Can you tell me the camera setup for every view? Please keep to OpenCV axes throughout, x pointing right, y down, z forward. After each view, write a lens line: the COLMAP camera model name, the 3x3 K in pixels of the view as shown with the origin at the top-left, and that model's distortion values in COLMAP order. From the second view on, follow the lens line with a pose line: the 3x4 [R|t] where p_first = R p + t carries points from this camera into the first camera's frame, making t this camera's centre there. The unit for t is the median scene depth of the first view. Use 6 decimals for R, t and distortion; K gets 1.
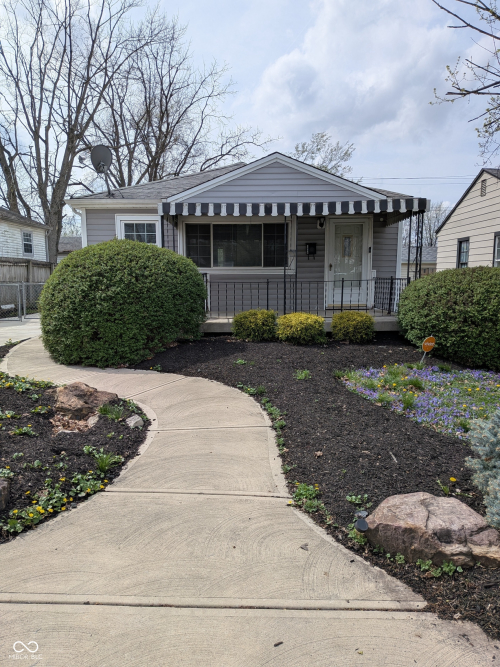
lens RADIAL K [[464.1, 0, 241.1], [0, 464.1, 341.8], [0, 0, 1]] dist [0.071900, -0.125714]
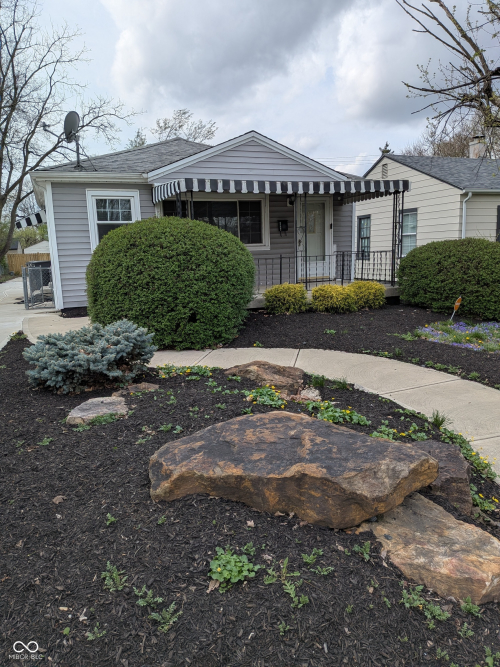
lens RADIAL K [[461.6, 0, 245.2], [0, 461.6, 333.7], [0, 0, 1]] dist [0.070098, -0.115366]
pose [[0.937583, -0.086369, 0.336865, -0.367770], [0.076317, 0.996156, 0.042996, -0.008448], [-0.339283, -0.014604, 0.940571, 0.044633]]
